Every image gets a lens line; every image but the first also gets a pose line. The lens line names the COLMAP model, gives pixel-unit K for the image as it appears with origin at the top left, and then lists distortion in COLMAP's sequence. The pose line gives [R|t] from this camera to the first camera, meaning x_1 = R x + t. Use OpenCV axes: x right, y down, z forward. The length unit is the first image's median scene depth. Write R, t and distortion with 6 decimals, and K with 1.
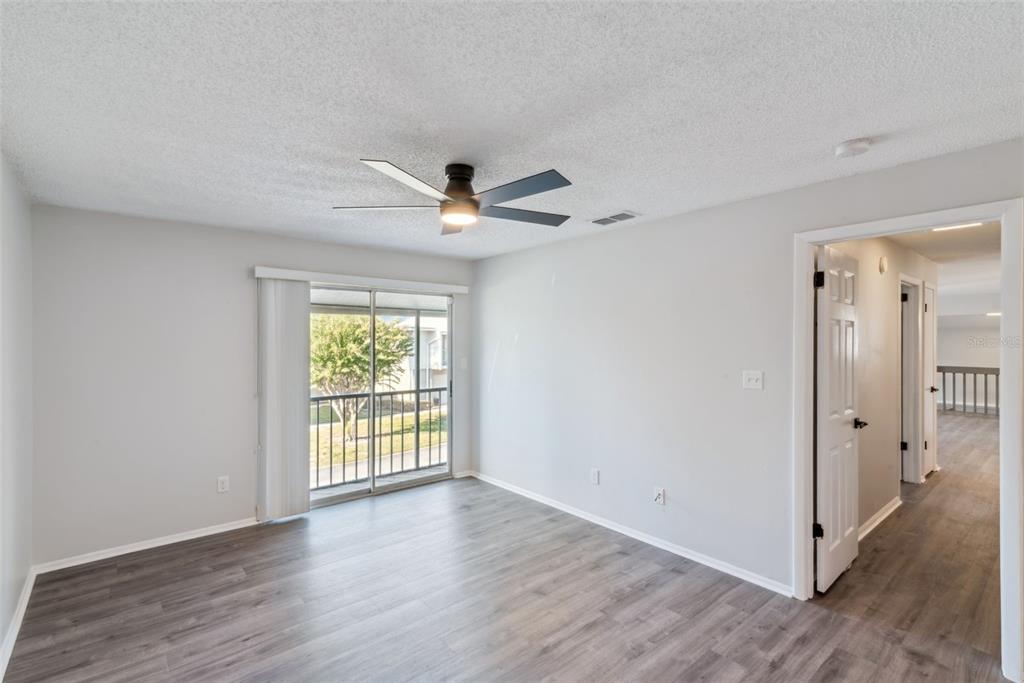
lens RADIAL K [[475.0, 0, 512.0], [0, 475.0, 341.5], [0, 0, 1]] dist [0.016600, -0.000310]
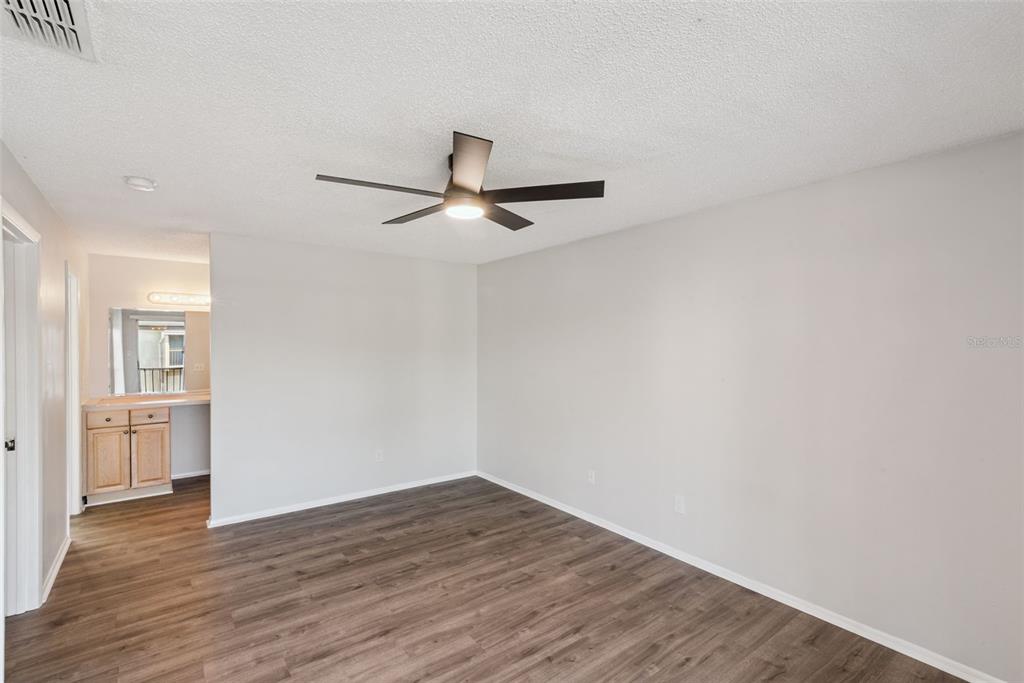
lens RADIAL K [[475.0, 0, 512.0], [0, 475.0, 341.5], [0, 0, 1]] dist [0.016600, -0.000310]
pose [[-0.998512, 0.000445, 0.054525, -0.267824], [0.000379, 0.999999, -0.001213, -0.003891], [-0.054525, -0.001190, -0.998512, 2.021441]]
